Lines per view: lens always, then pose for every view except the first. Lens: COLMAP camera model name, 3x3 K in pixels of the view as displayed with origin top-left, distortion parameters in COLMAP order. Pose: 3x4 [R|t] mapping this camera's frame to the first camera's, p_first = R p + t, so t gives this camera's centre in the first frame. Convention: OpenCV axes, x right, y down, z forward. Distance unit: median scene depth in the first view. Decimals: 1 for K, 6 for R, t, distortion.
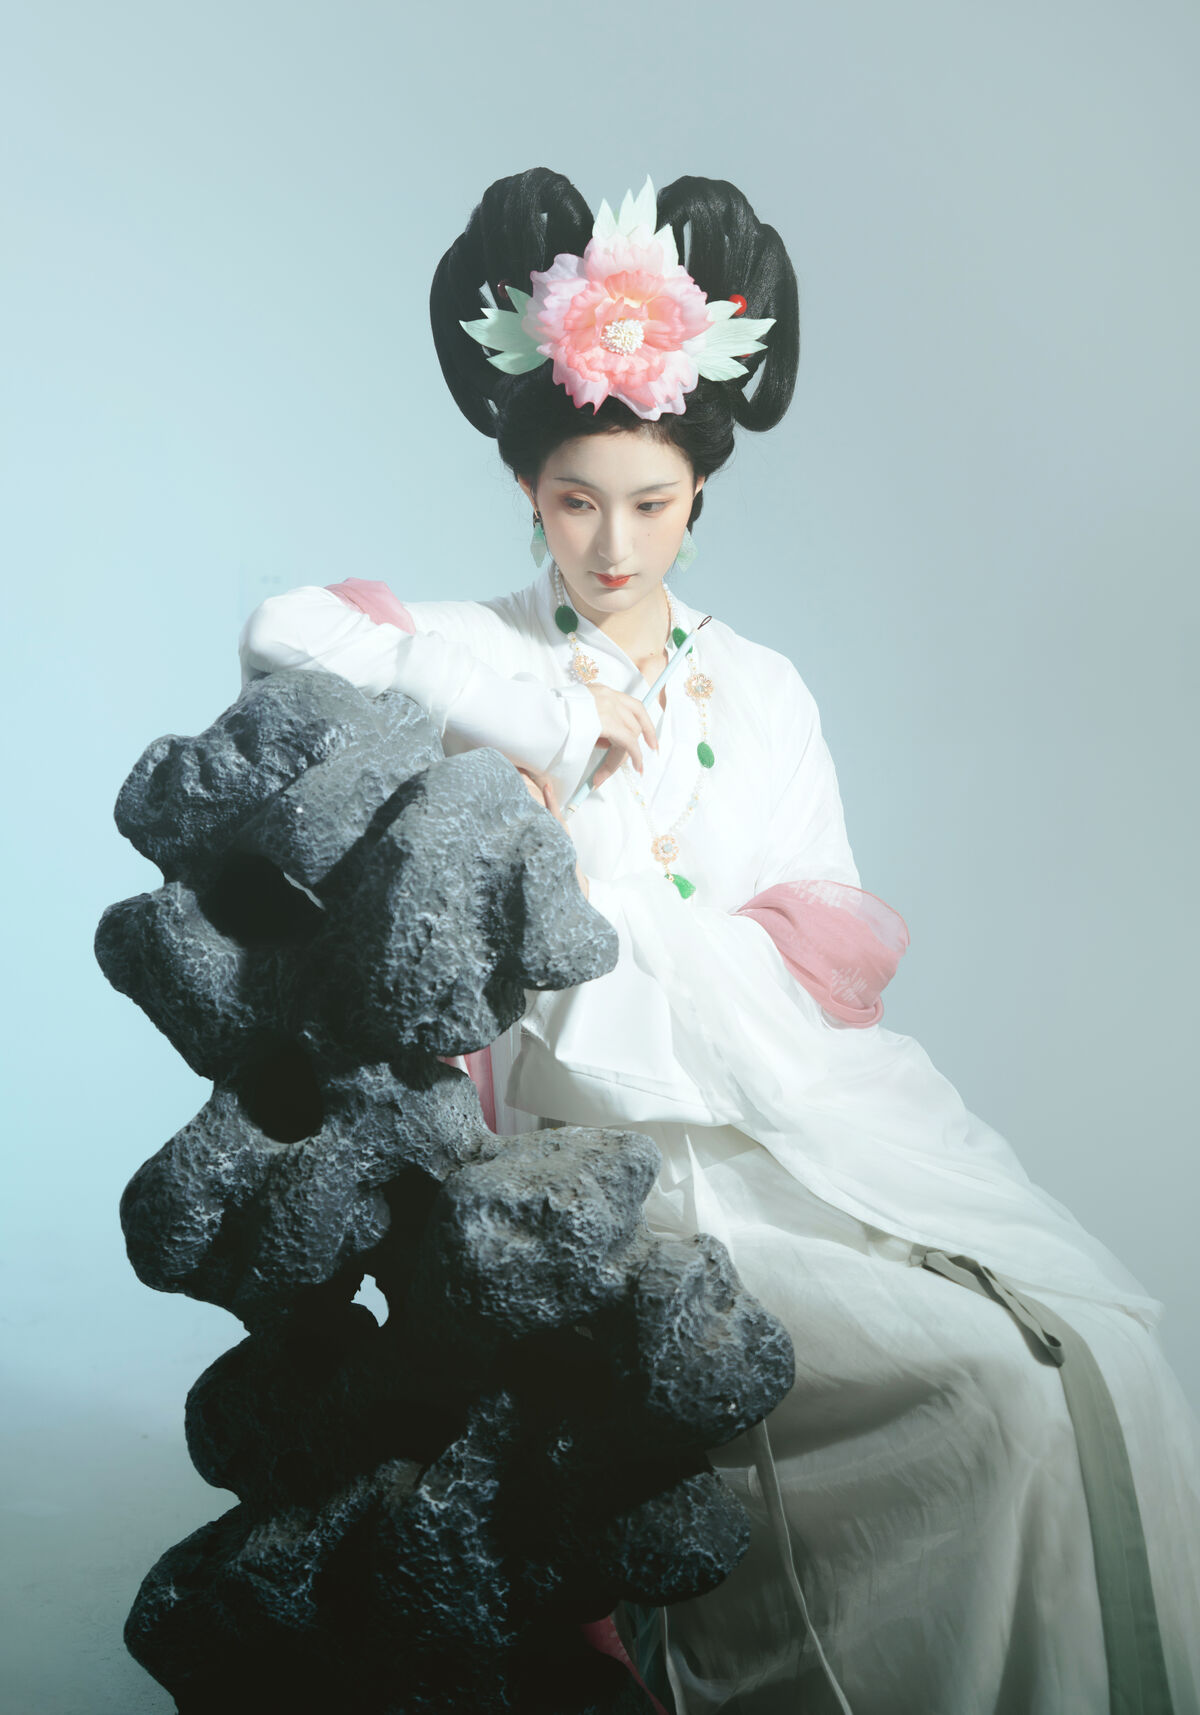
lens RADIAL K [[4352.8, 0, 611.8], [0, 4352.8, 665.5], [0, 0, 1]] dist [0.597555, -0.721317]
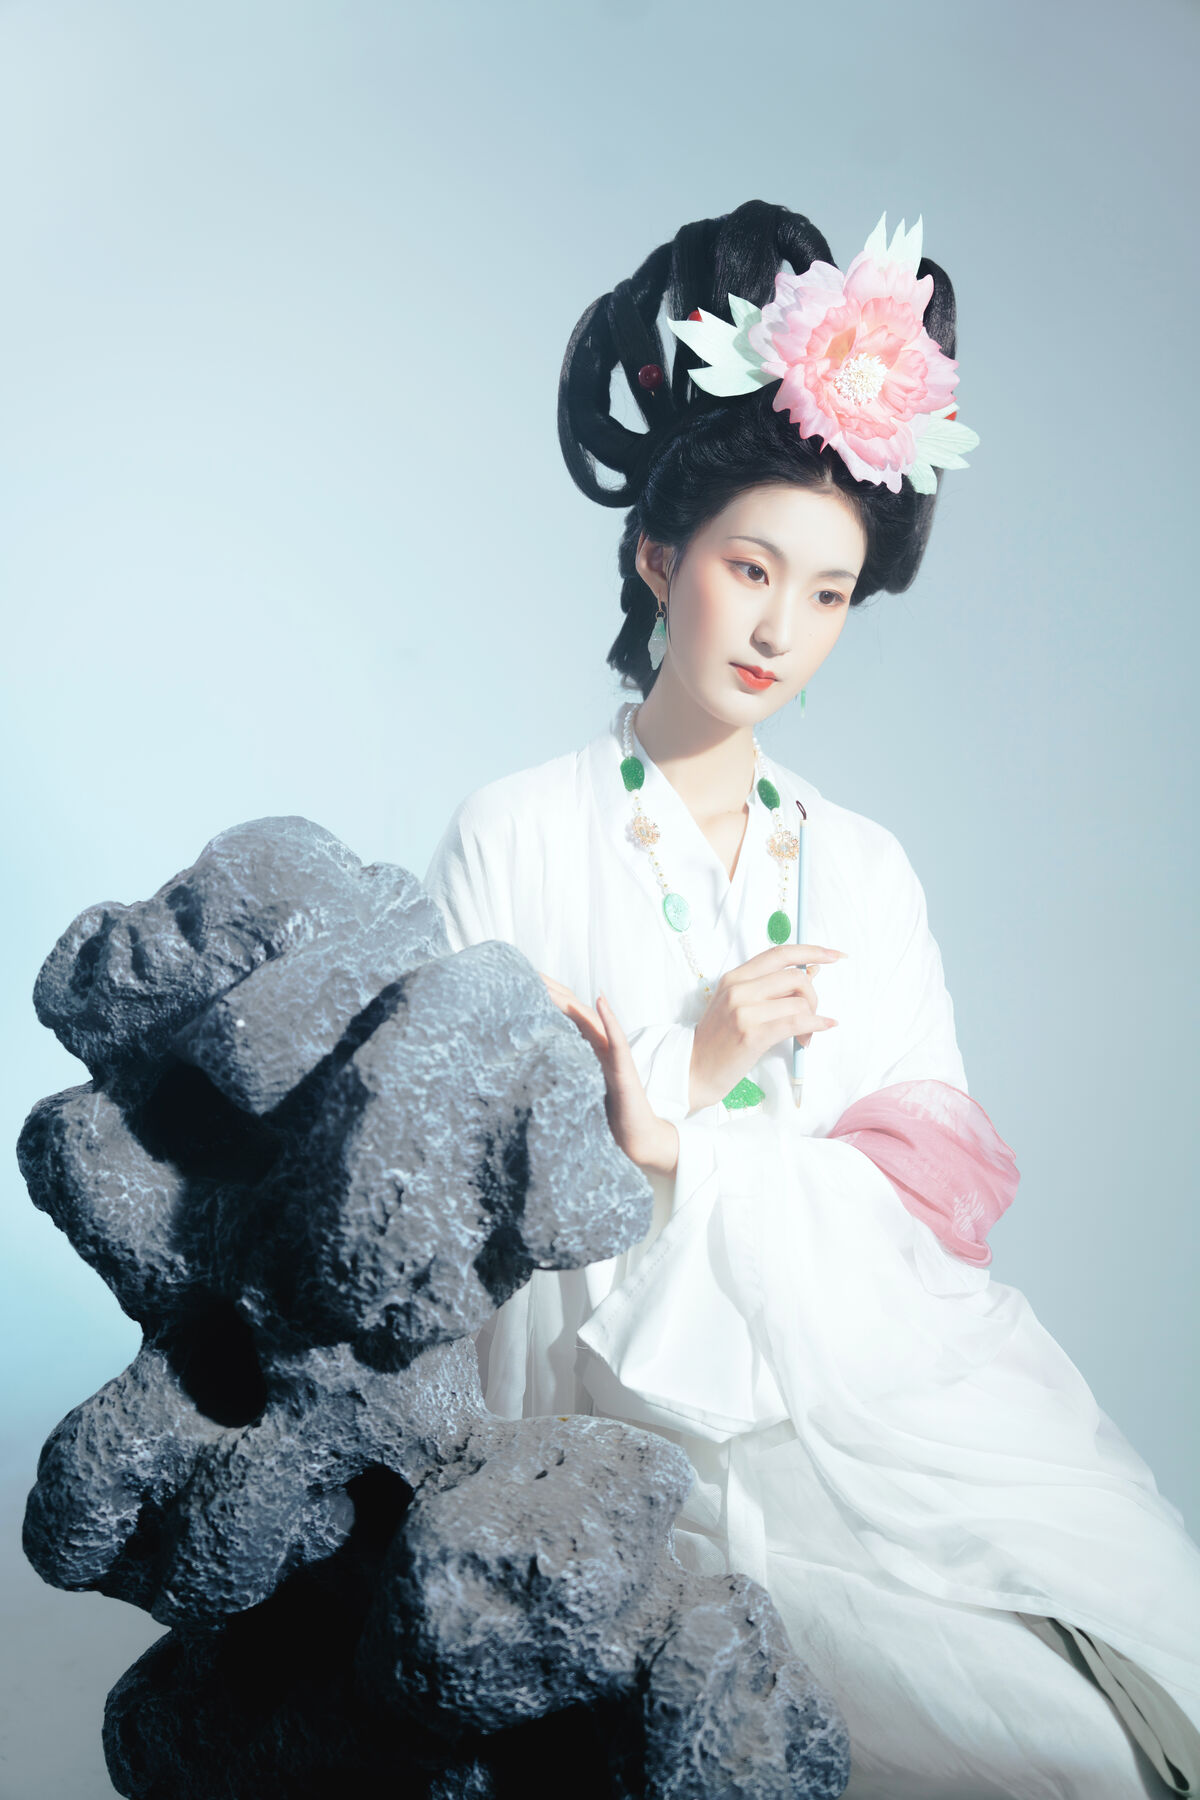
lens RADIAL K [[2541.9, 0, 600.0], [0, 2541.9, 900.0], [0, 0, 1]] dist [0.171316, 0.143695]
pose [[0.997339, 0.053528, -0.049487, 0.012062], [-0.049564, 0.995710, 0.078129, -0.026181], [0.053457, -0.075469, 0.995714, 0.556438]]
